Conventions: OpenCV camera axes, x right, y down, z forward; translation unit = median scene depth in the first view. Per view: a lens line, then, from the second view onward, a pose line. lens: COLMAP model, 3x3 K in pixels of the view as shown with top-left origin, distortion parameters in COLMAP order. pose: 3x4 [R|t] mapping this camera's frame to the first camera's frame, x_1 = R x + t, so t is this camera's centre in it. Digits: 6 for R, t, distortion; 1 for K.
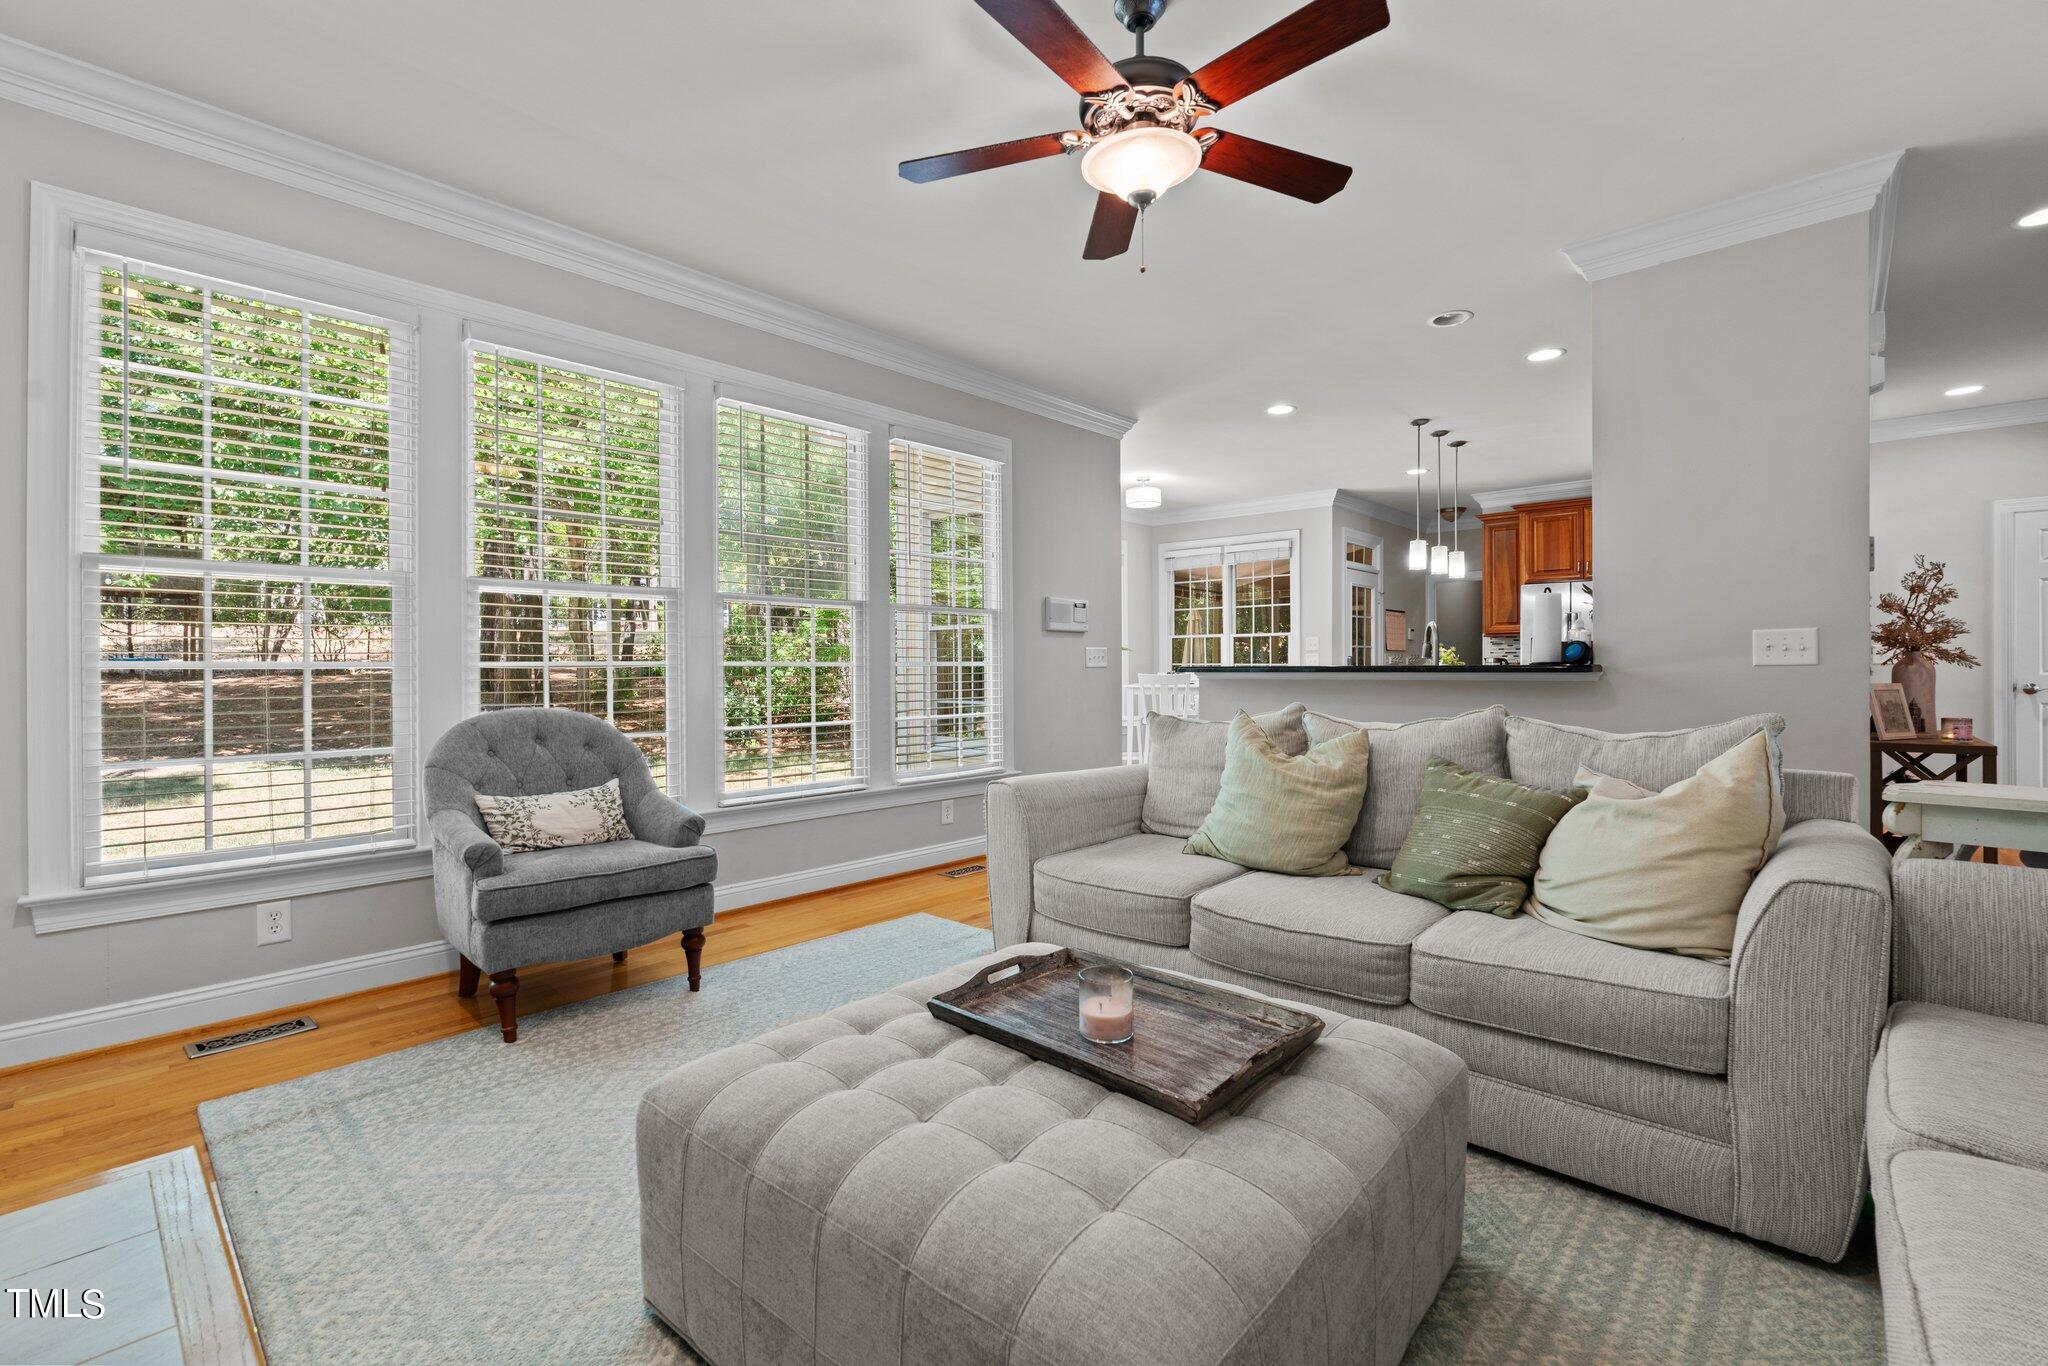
lens RADIAL K [[901.2, 0, 1027.3], [0, 901.2, 661.1], [0, 0, 1]] dist [-0.000133, 0.000065]
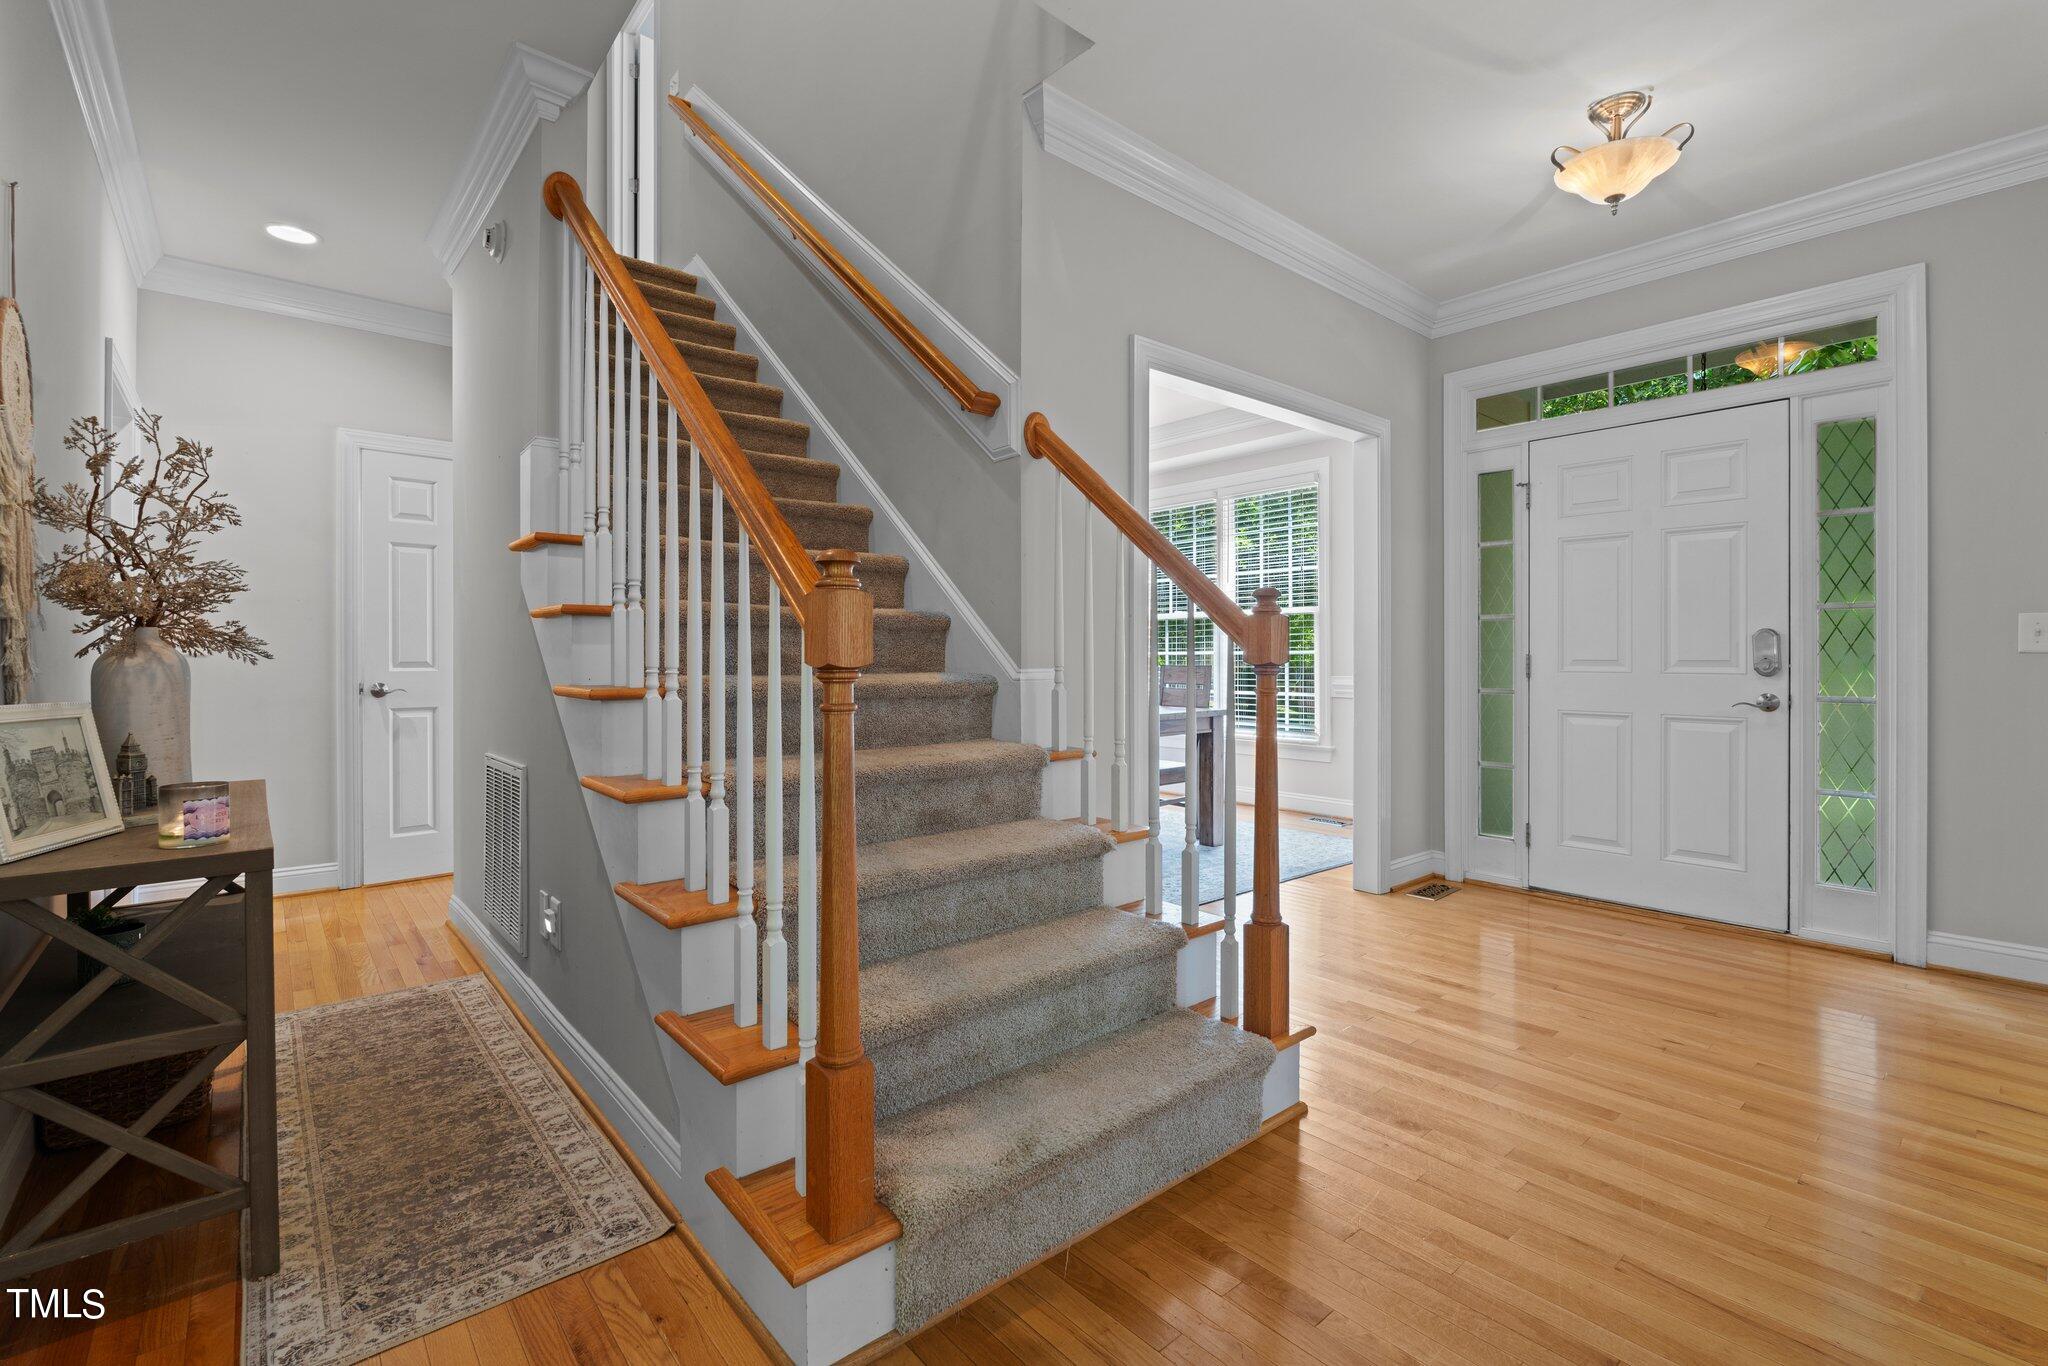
lens RADIAL K [[901.2, 0, 1027.3], [0, 901.2, 661.1], [0, 0, 1]] dist [-0.000133, 0.000065]
pose [[0.123630, 0.000068, 0.992328, 0.595183], [-0.006778, 0.999977, 0.000776, 0.002911], [-0.992305, -0.006822, 0.123627, 0.507180]]
